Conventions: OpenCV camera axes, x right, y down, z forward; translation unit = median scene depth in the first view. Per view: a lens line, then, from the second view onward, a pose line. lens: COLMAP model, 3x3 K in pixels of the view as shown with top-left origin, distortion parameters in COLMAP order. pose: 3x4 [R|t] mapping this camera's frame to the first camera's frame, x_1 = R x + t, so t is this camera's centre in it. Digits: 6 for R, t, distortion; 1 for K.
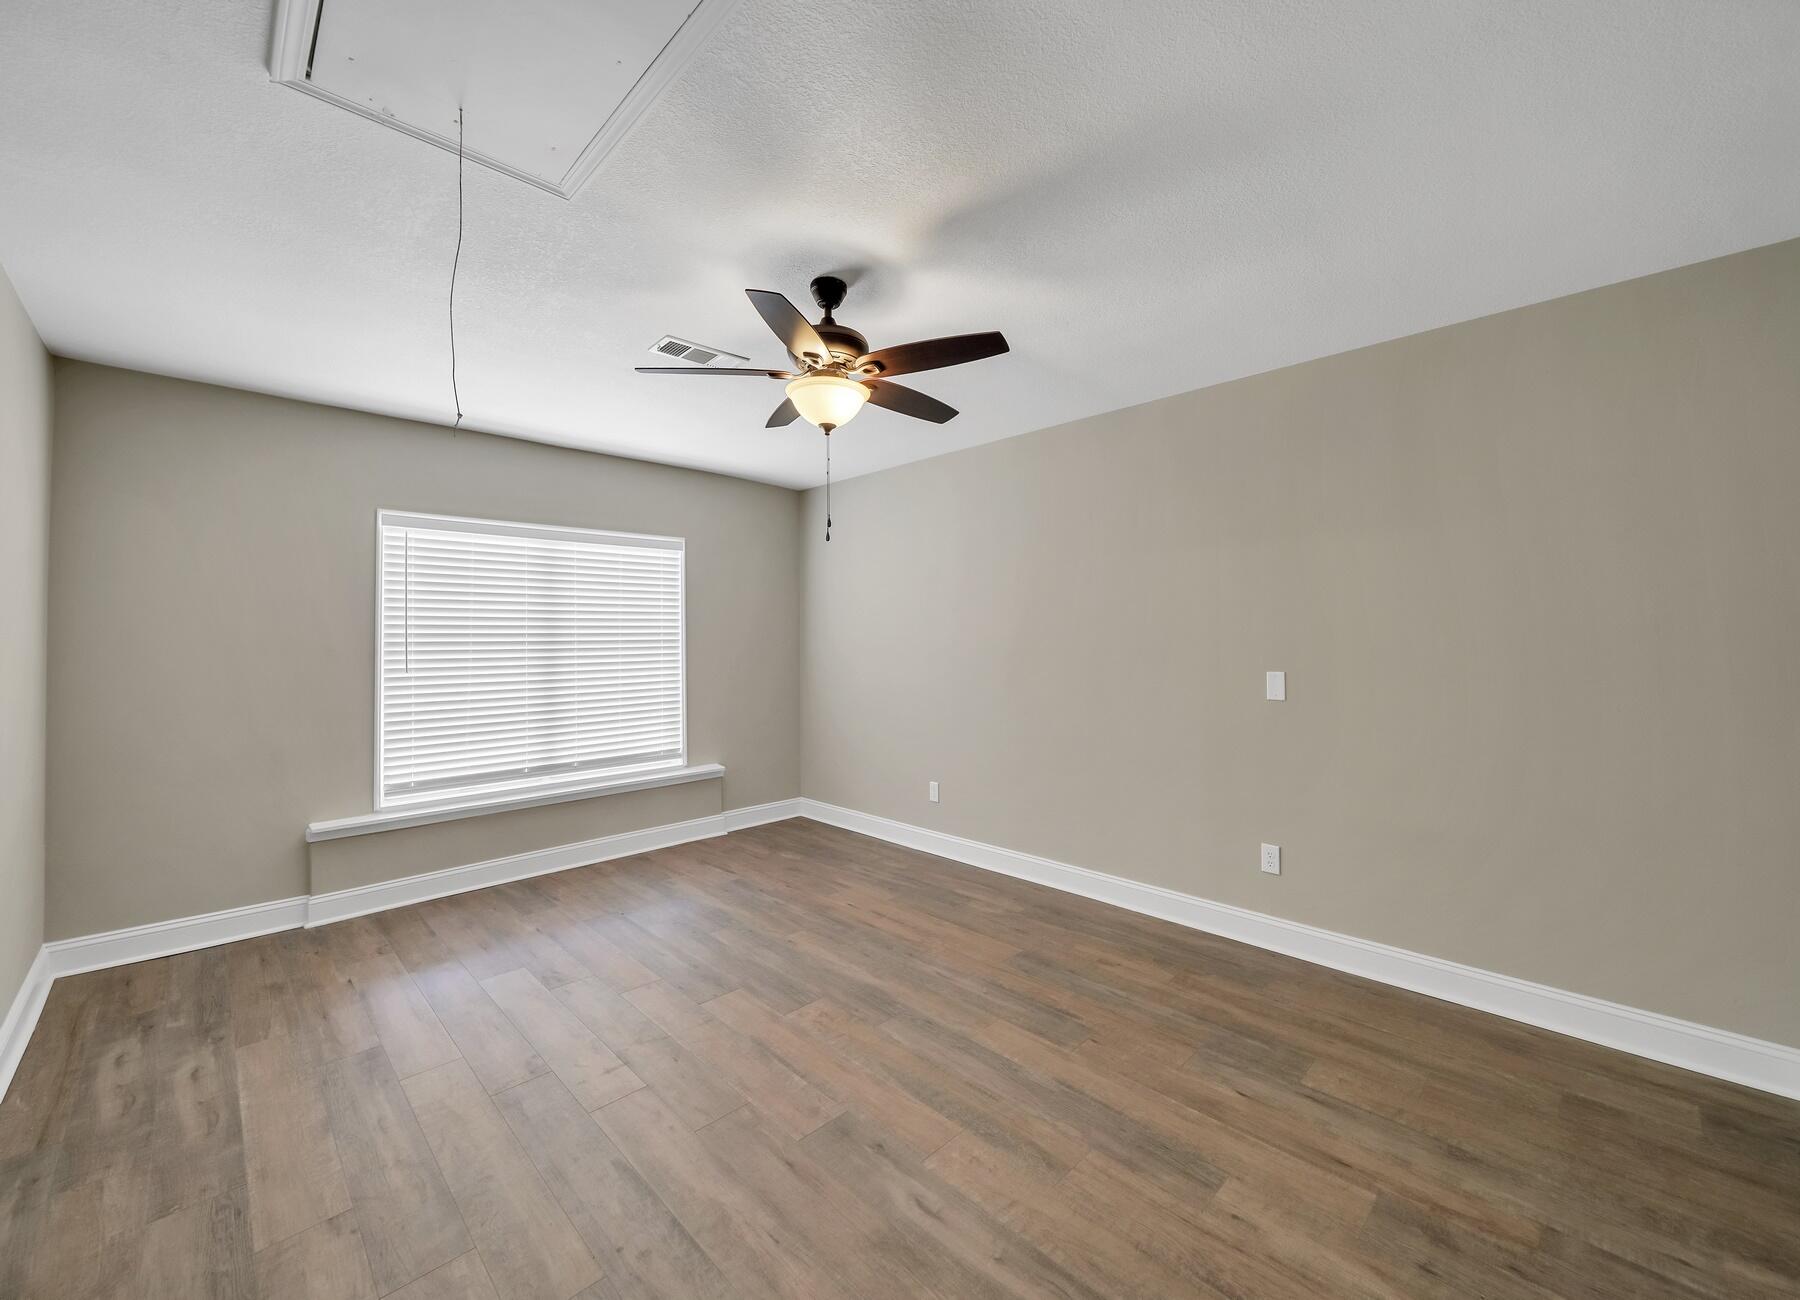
lens RADIAL K [[708.8, 0, 897.4], [0, 708.8, 598.4], [0, 0, 1]] dist [-0.001737, -0.000279]
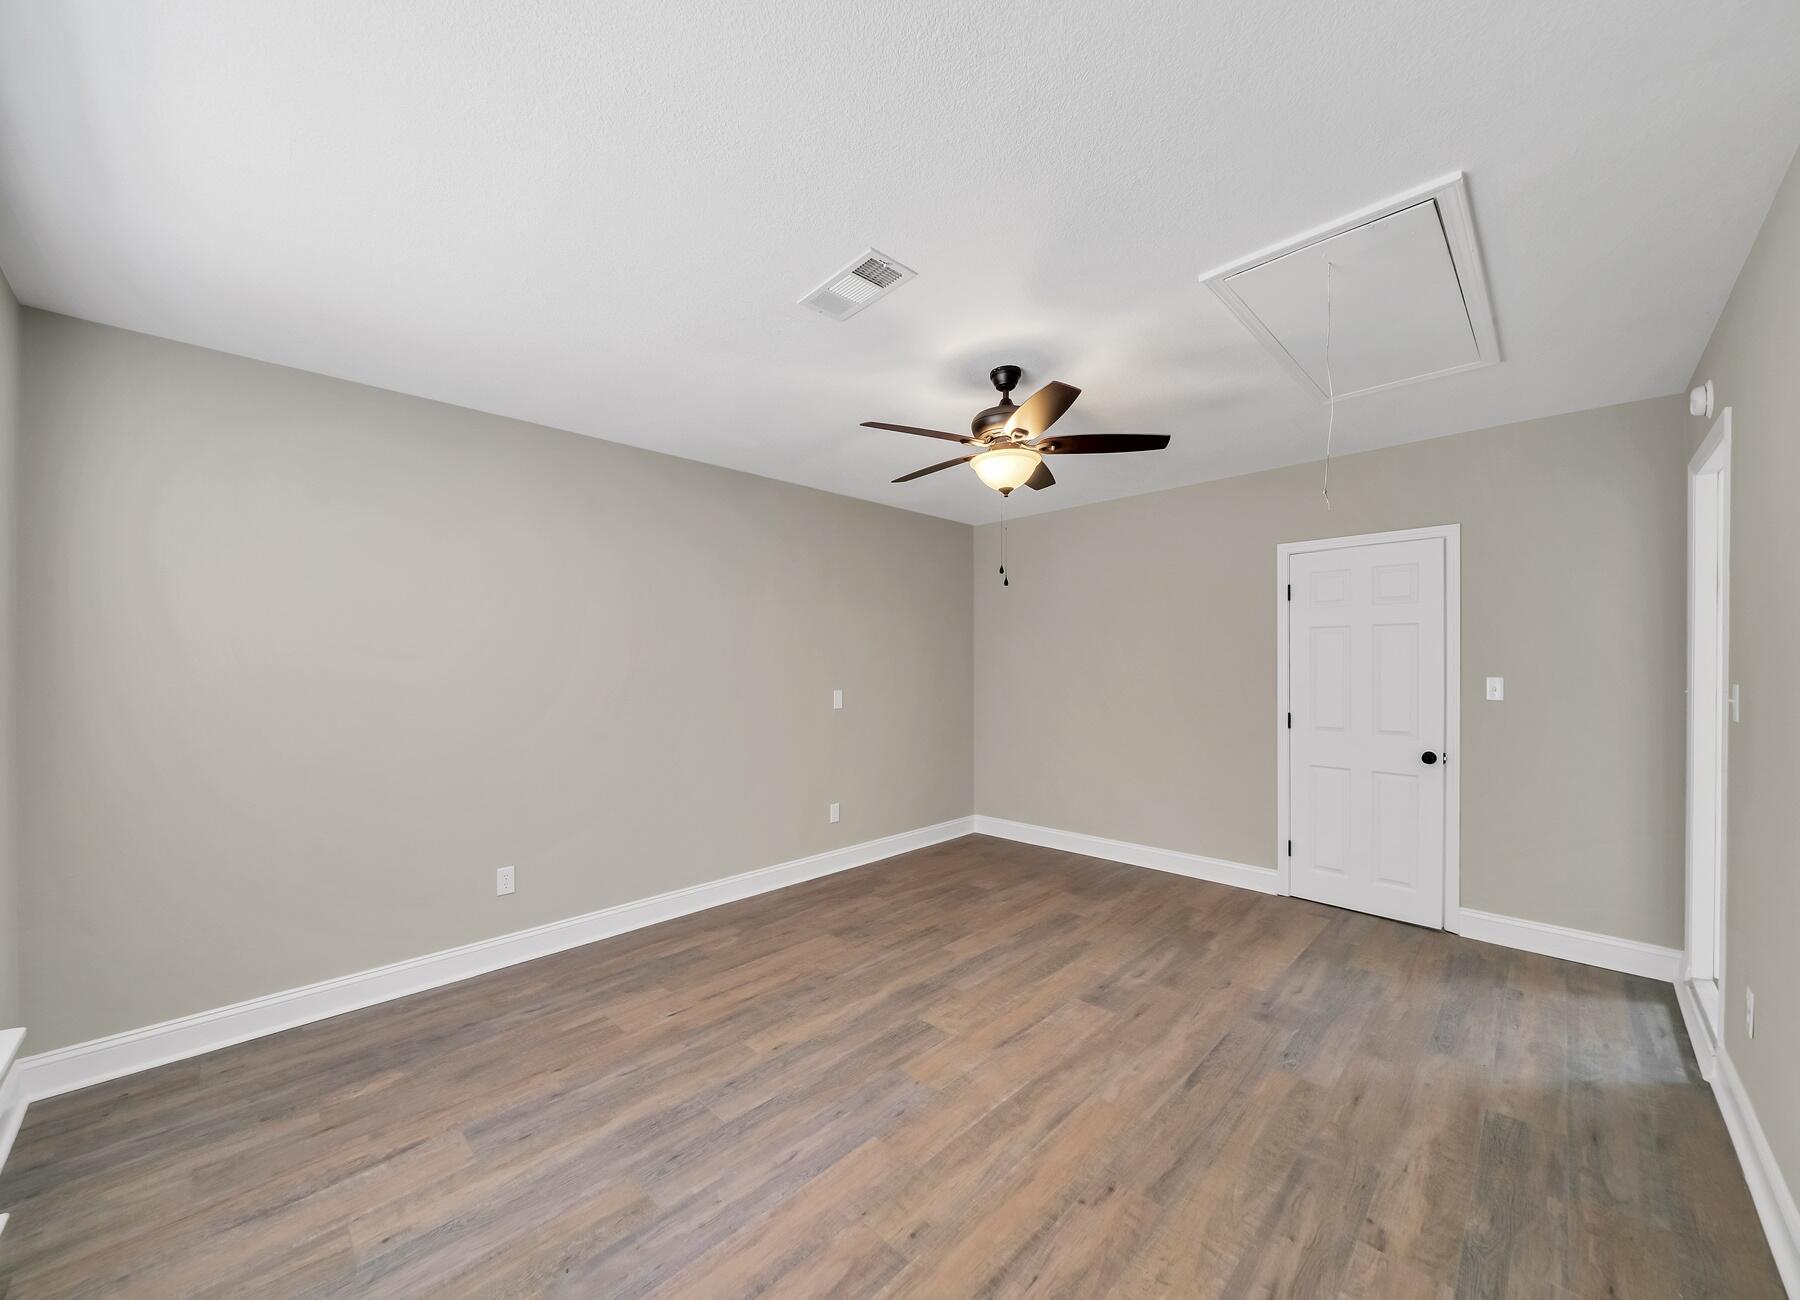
lens RADIAL K [[670.6, 0, 886.3], [0, 670.6, 666.7], [0, 0, 1]] dist [-0.000850, -0.000001]
pose [[-0.002612, 0.004434, 0.999987, -0.922711], [-0.055523, 0.998447, -0.004572, 0.054784], [-0.998454, -0.055535, -0.002362, 0.920434]]
